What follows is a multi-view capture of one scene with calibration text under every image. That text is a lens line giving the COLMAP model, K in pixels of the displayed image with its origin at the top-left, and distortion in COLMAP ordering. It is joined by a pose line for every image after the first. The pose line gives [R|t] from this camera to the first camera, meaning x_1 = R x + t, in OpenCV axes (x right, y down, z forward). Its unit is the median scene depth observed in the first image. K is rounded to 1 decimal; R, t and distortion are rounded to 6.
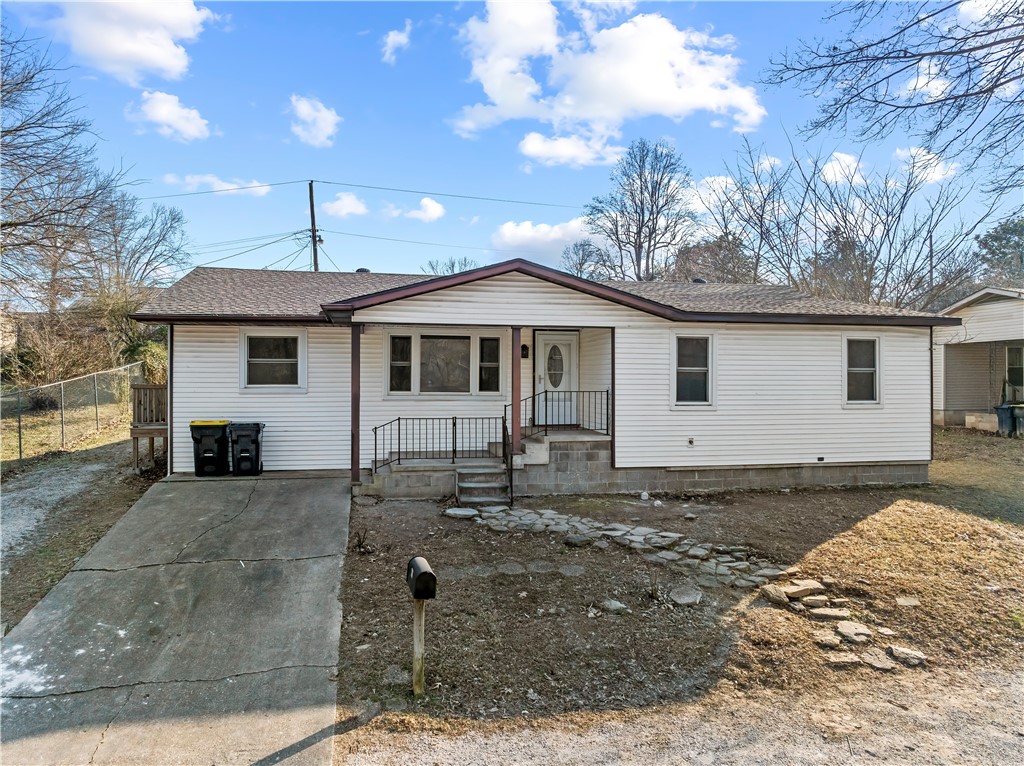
lens RADIAL K [[705.3, 0, 509.6], [0, 705.3, 382.6], [0, 0, 1]] dist [0.005482, 0.001963]
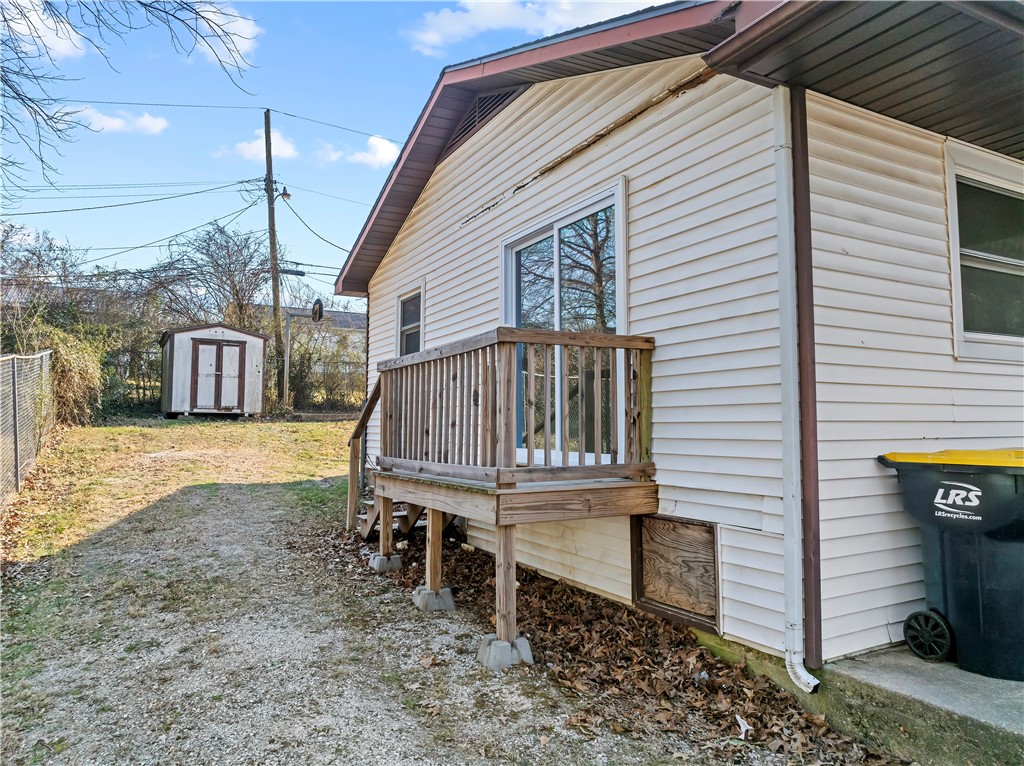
lens RADIAL K [[705.3, 0, 514.8], [0, 705.3, 383.2], [0, 0, 1]] dist [0.005482, 0.001963]
pose [[0.945152, 0.032657, 0.324993, -0.270029], [-0.008761, 0.997166, -0.074722, 0.020512], [-0.326512, 0.067777, 0.942760, 0.318165]]
